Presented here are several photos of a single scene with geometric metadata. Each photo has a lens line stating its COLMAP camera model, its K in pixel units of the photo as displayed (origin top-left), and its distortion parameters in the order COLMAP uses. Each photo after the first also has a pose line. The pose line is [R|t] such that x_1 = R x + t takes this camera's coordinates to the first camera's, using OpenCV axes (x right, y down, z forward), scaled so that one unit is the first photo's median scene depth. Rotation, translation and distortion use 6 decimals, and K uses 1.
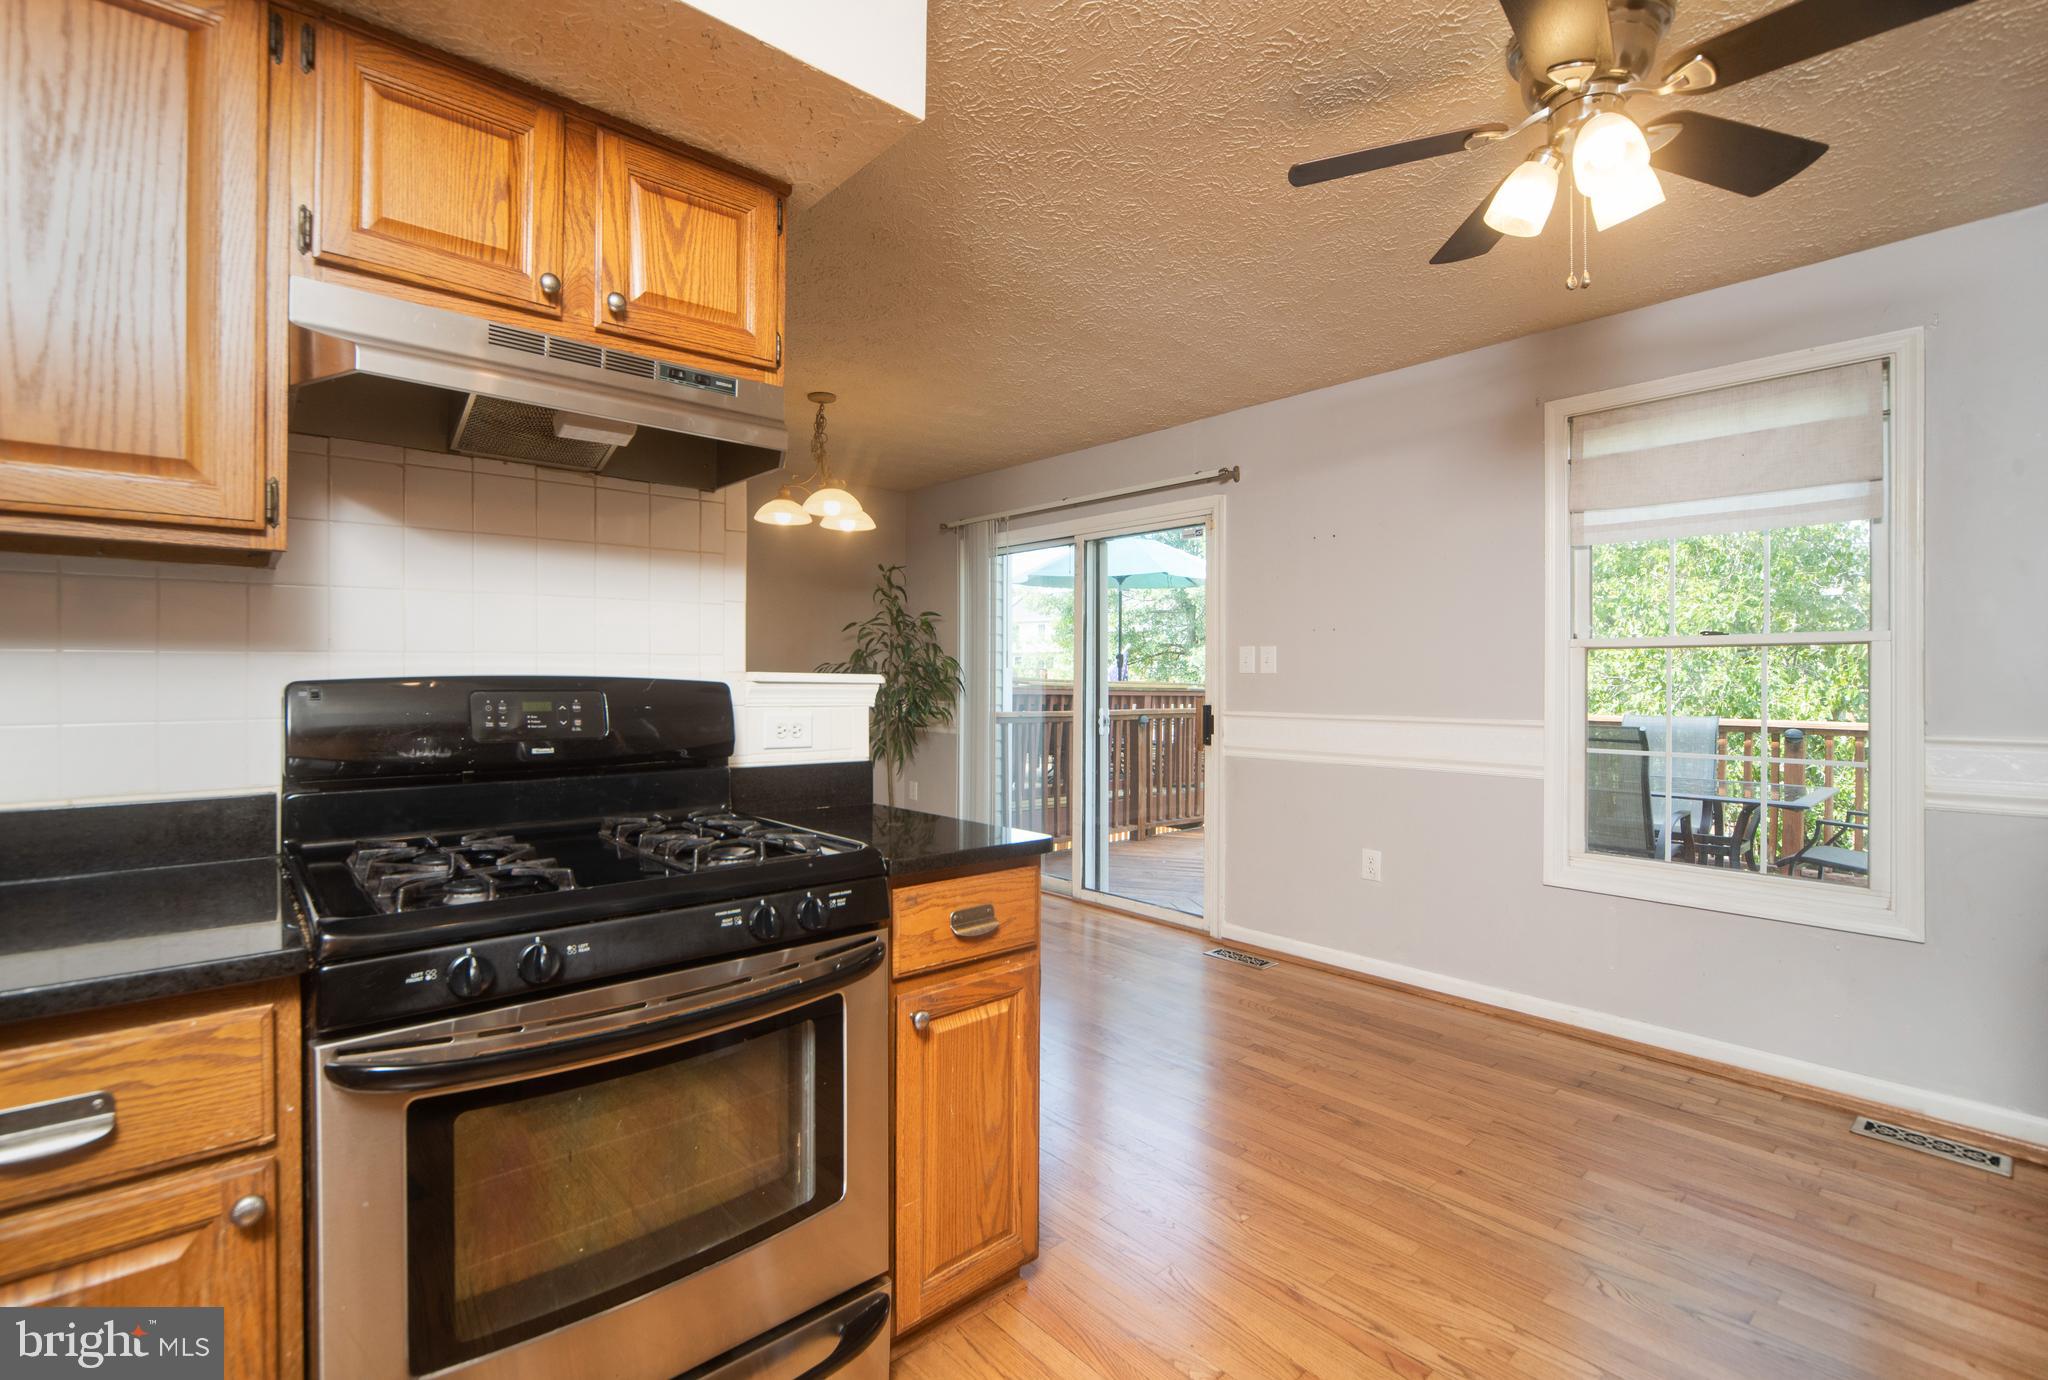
lens RADIAL K [[935.3, 0, 1024.0], [0, 935.3, 685.8], [0, 0, 1]] dist [-0.000825, -0.000001]
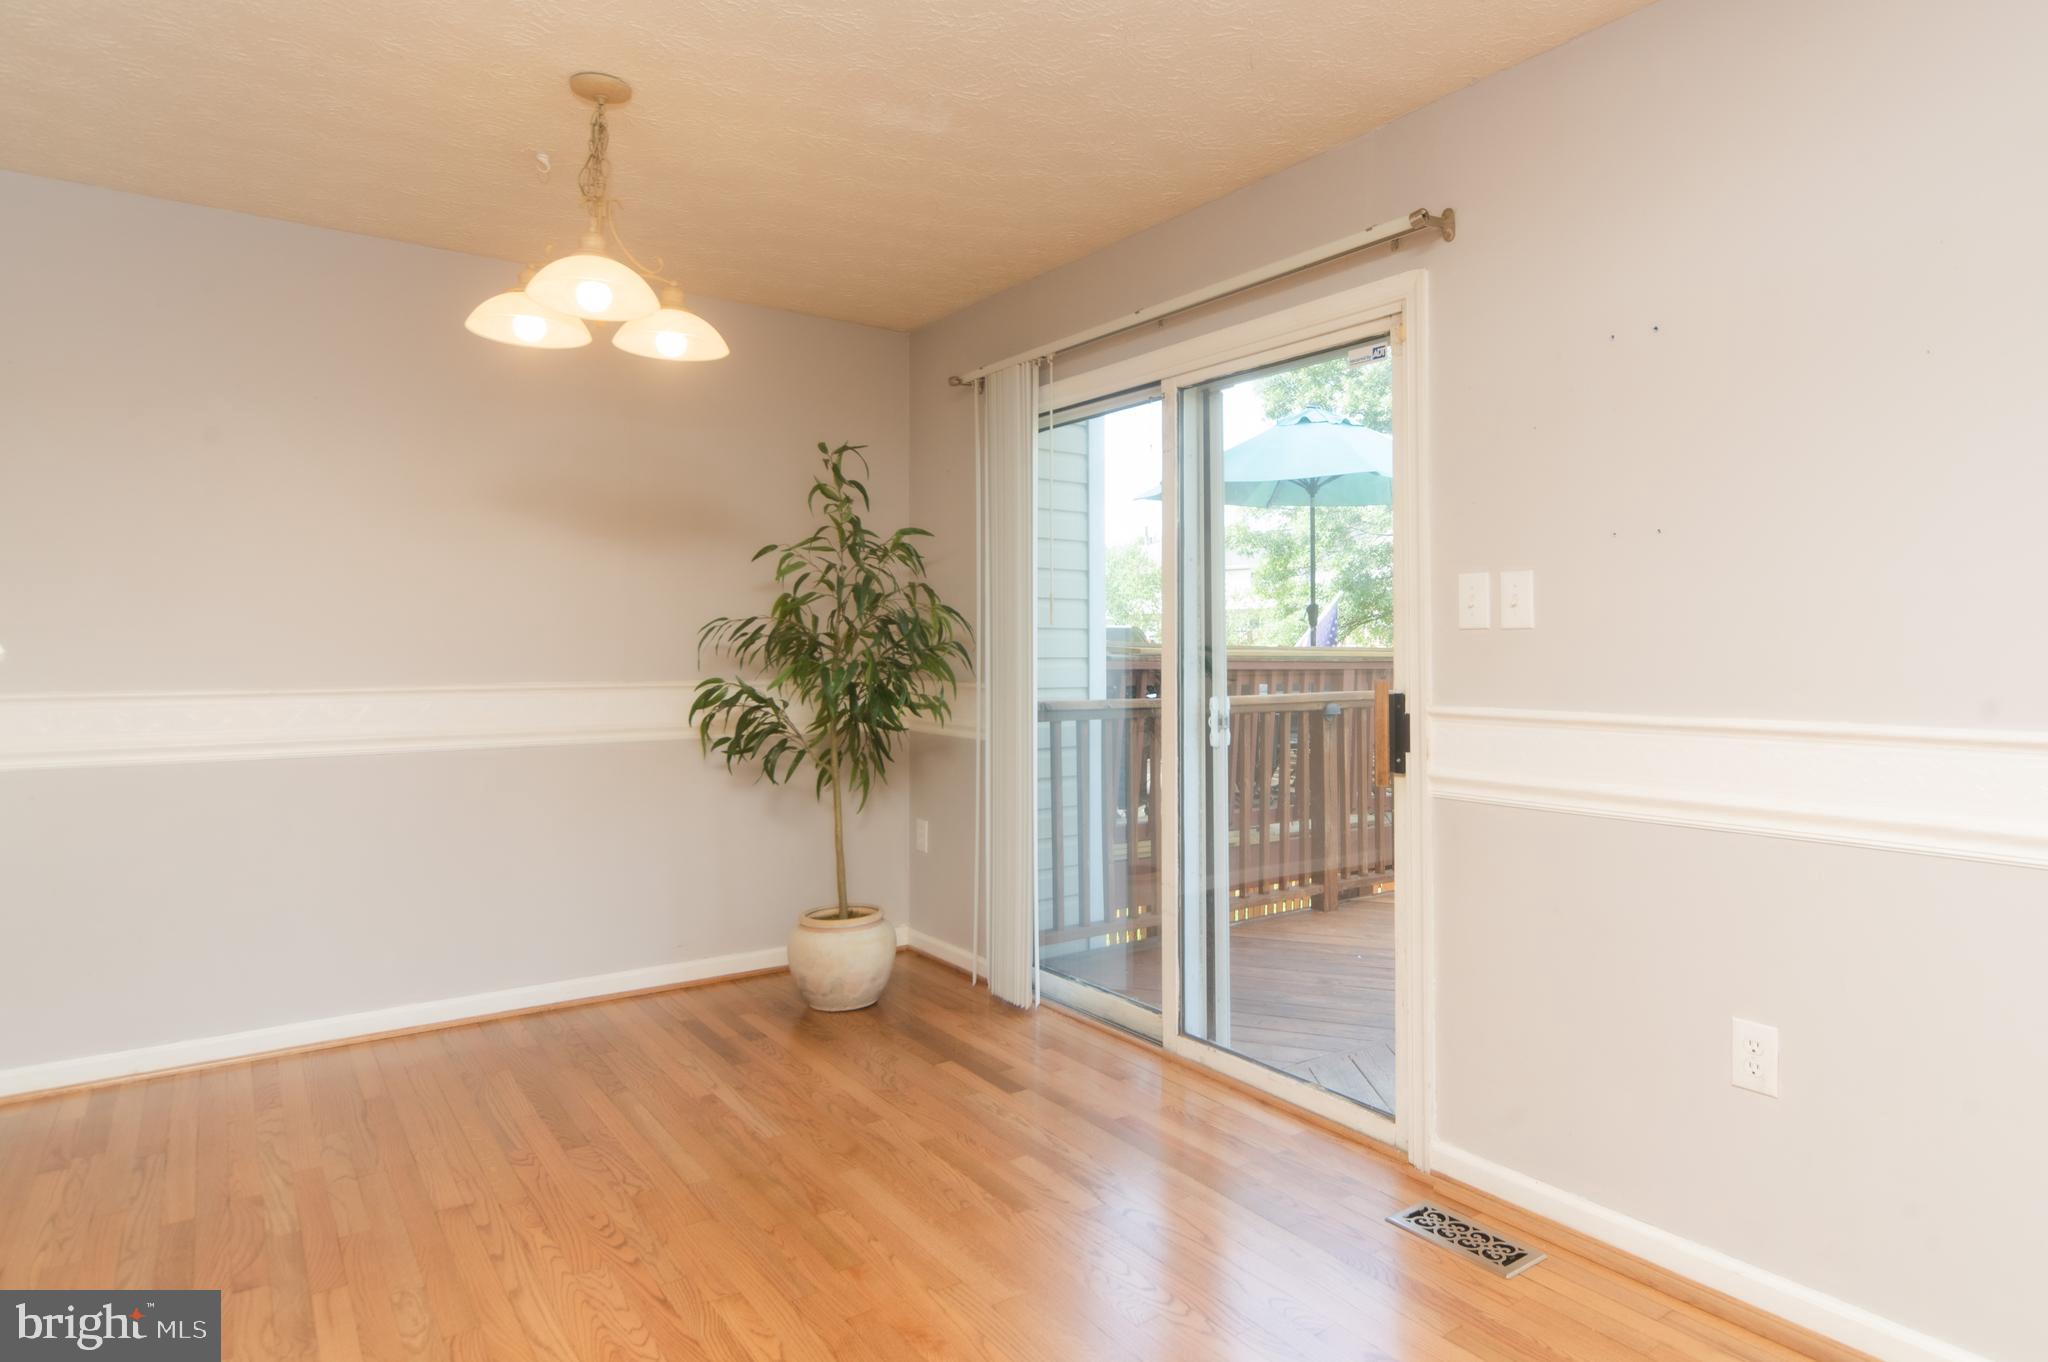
lens RADIAL K [[1254.5, 0, 1113.8], [0, 1254.5, 628.5], [0, 0, 1]] dist [-0.005295, -0.003509]
pose [[0.996200, -0.010111, -0.086506, 0.088087], [0.008399, 0.999762, -0.020126, -0.001439], [0.086689, 0.019322, 0.996048, 0.273916]]
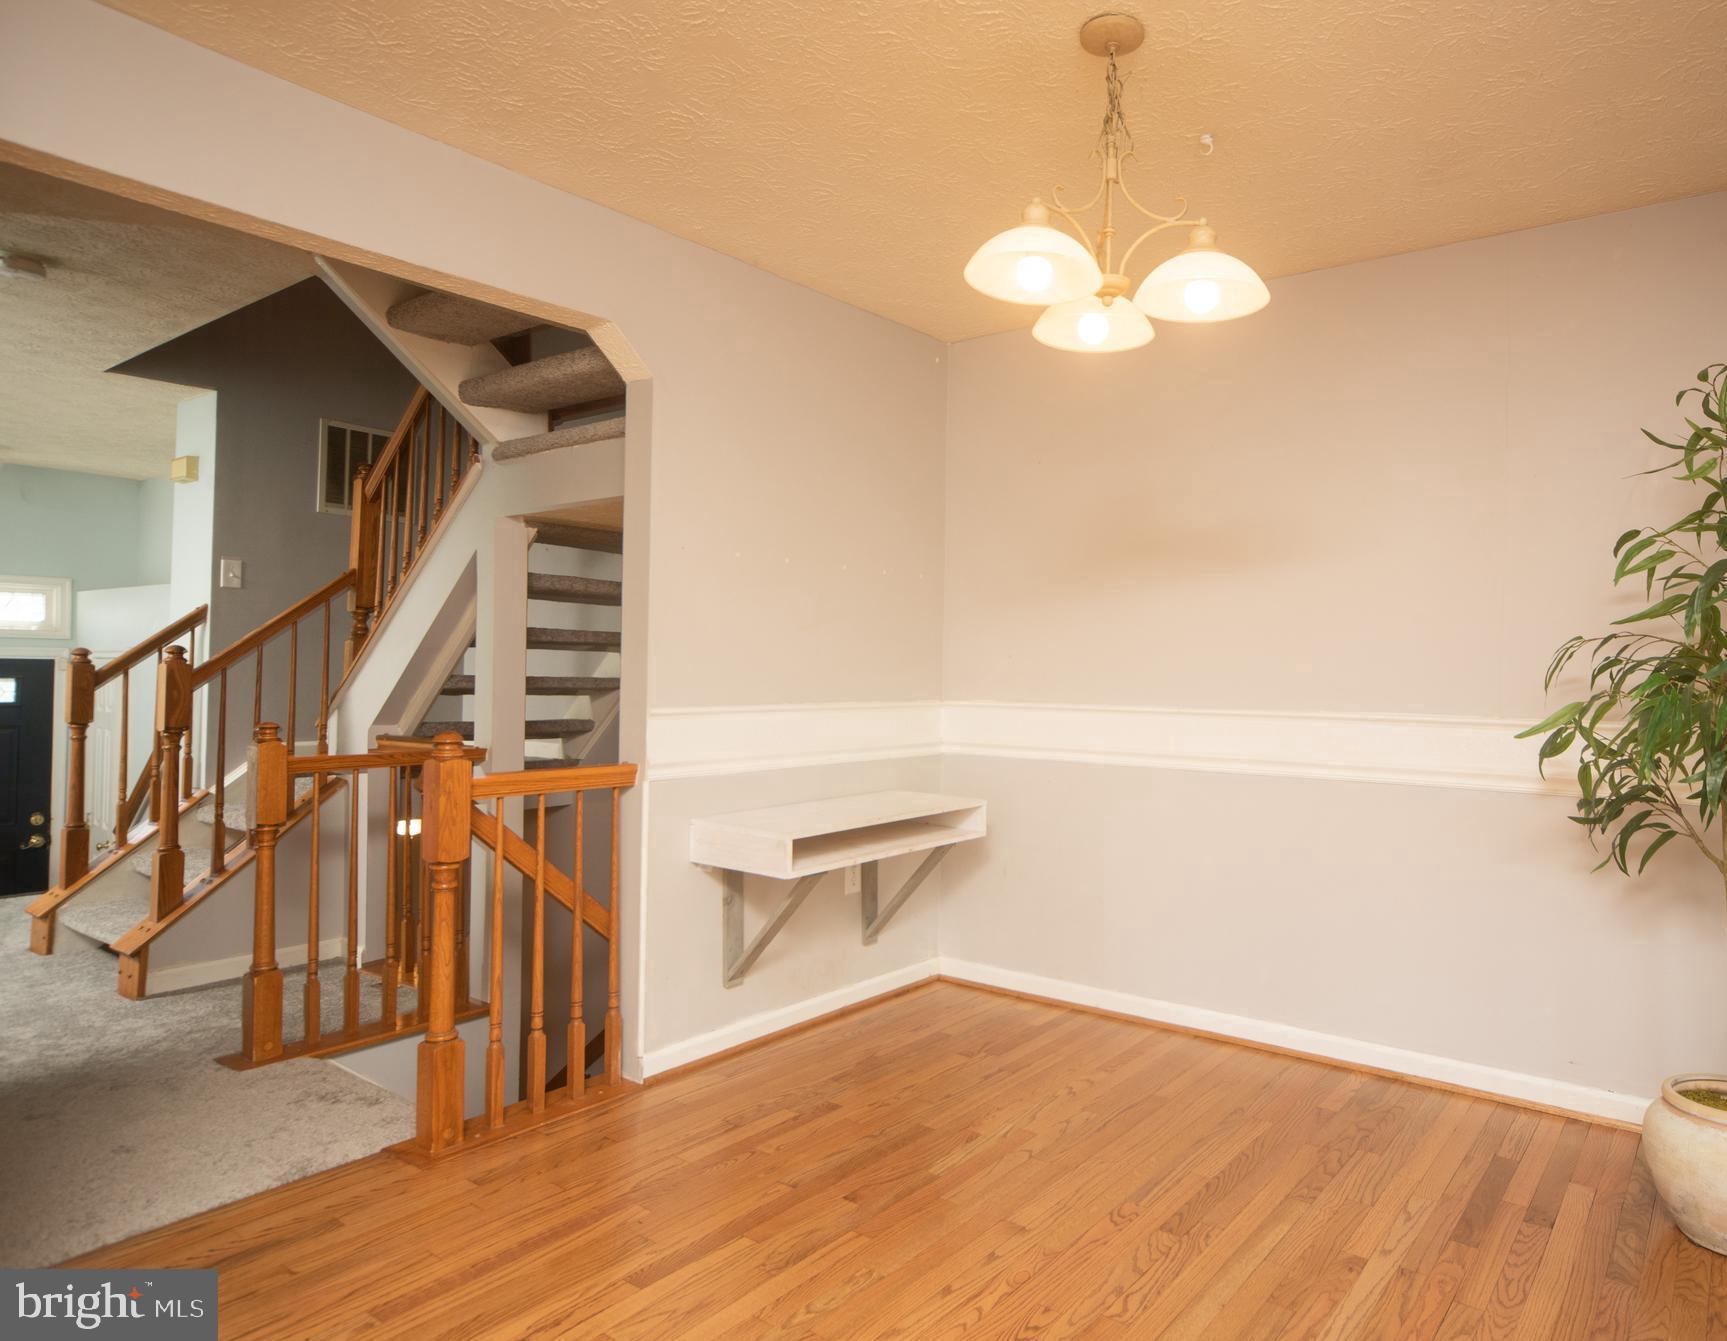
lens RADIAL K [[1080.2, 0, 868.7], [0, 1080.2, 661.9], [0, 0, 1]] dist [-0.016203, 0.004303]
pose [[0.189153, -0.009374, -0.981903, 0.204417], [-0.013730, 0.999831, -0.012190, -0.004011], [0.981852, 0.015787, 0.188992, 0.629013]]
